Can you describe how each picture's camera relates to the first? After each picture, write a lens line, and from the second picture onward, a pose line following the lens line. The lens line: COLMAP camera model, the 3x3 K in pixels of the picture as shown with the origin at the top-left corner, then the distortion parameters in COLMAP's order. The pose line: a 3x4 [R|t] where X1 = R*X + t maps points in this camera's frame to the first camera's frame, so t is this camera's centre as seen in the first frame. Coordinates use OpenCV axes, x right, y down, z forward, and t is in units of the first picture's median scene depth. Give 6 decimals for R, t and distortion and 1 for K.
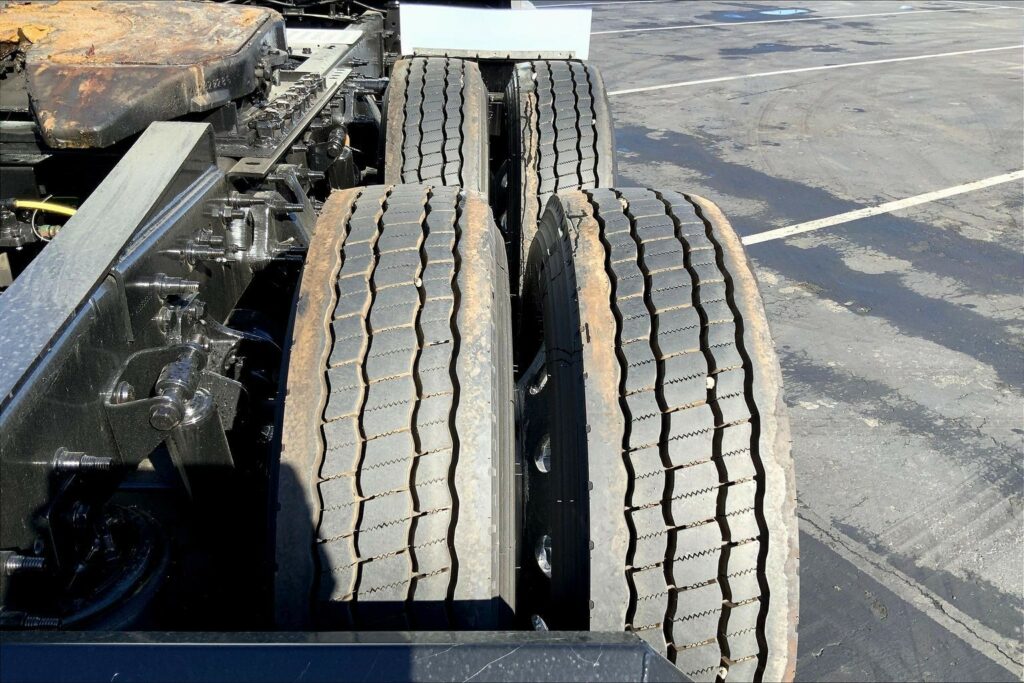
lens RADIAL K [[876.5, 0, 513.1], [0, 876.5, 344.7], [0, 0, 1]] dist [0.089166, -0.189435]
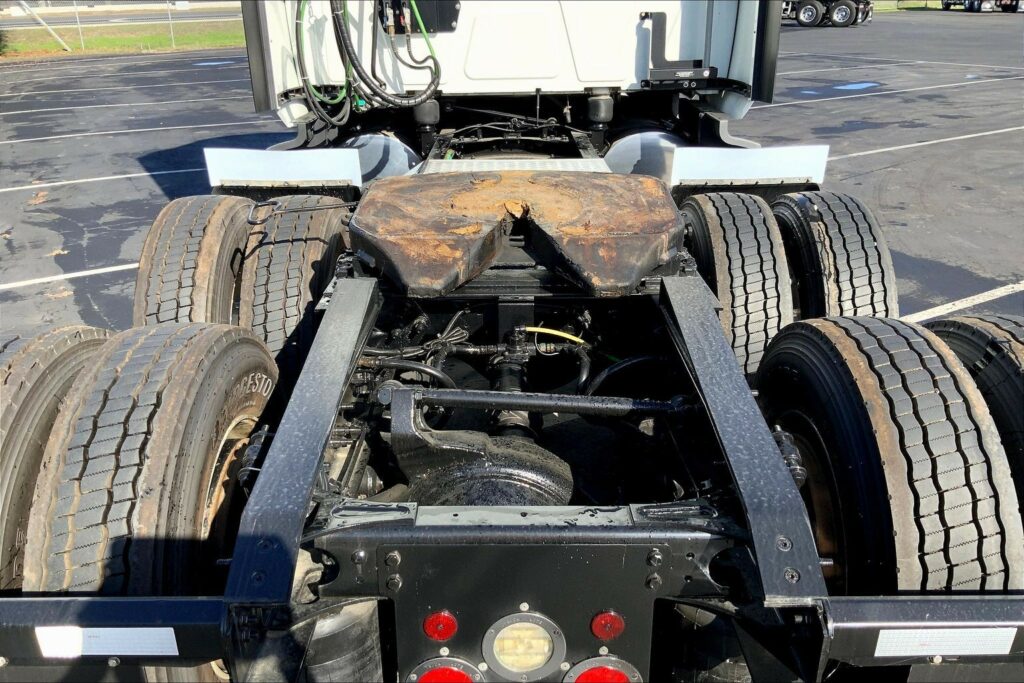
lens RADIAL K [[876.5, 0, 506.8], [0, 876.5, 344.2], [0, 0, 1]] dist [0.089166, -0.189435]
pose [[0.998297, -0.020333, -0.054673, -0.109761], [0.016415, 0.997328, -0.071183, -0.007215], [0.055975, 0.070165, 0.995964, -0.087865]]
